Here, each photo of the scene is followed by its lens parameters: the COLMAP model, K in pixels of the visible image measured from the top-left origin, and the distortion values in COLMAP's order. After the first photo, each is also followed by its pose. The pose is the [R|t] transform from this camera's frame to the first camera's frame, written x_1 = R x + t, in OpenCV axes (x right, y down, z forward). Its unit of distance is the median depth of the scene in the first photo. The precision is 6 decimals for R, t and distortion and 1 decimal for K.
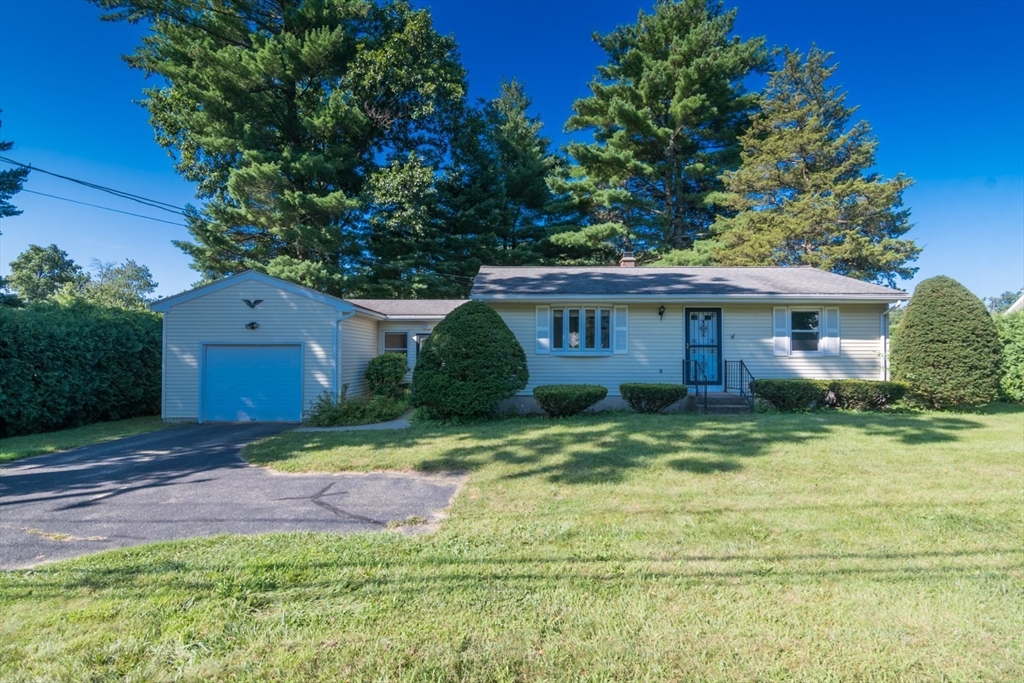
lens RADIAL K [[504.7, 0, 513.3], [0, 504.7, 343.4], [0, 0, 1]] dist [-0.022075, -0.001548]
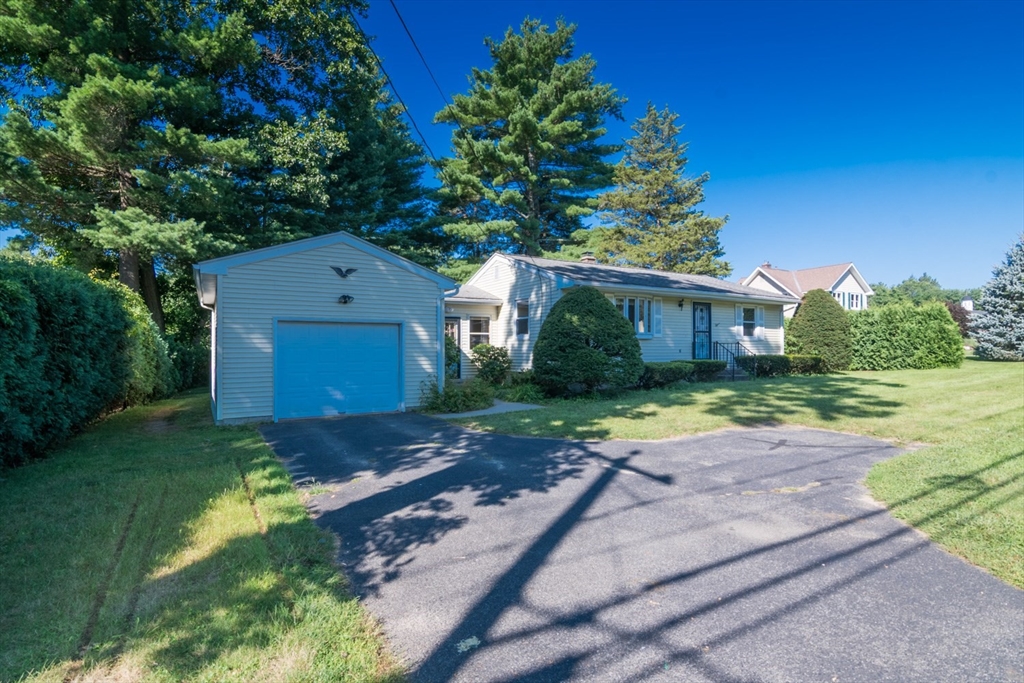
lens RADIAL K [[504.7, 0, 512.1], [0, 504.7, 342.8], [0, 0, 1]] dist [-0.022075, -0.001548]
pose [[0.845241, 0.002306, 0.534380, -0.729773], [-0.007492, 0.999944, 0.007536, 0.027778], [-0.534333, -0.010373, 0.845211, 0.154343]]
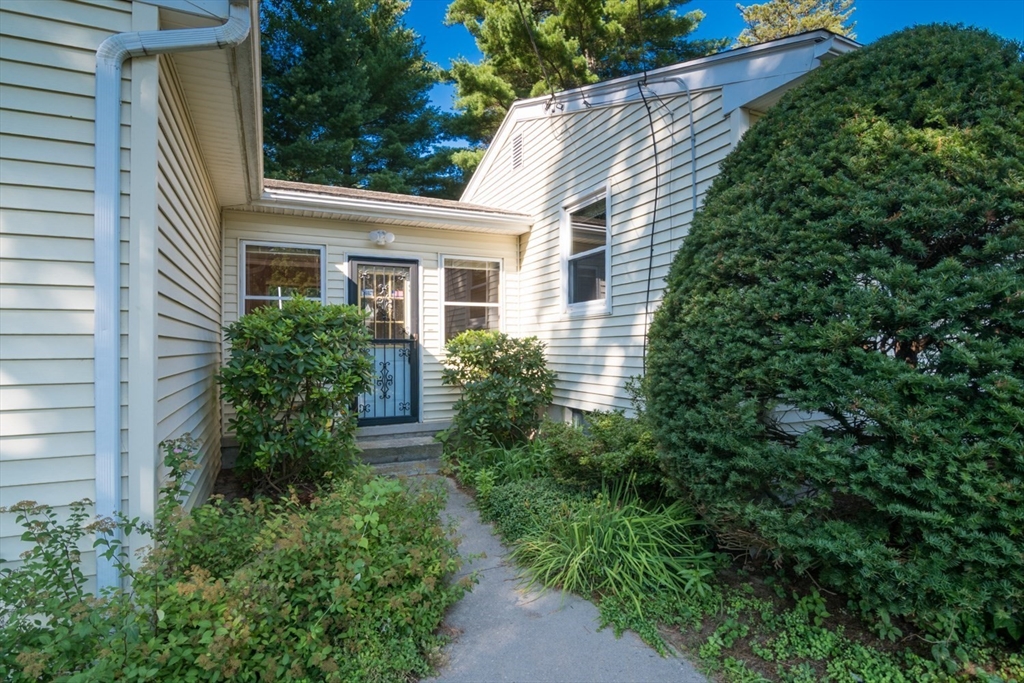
lens RADIAL K [[504.7, 0, 513.4], [0, 504.7, 342.7], [0, 0, 1]] dist [-0.022075, -0.001548]
pose [[0.895332, -0.003291, 0.445387, -0.301258], [-0.000711, 0.999961, 0.008819, 0.047627], [-0.445398, -0.008213, 0.895295, 0.816954]]
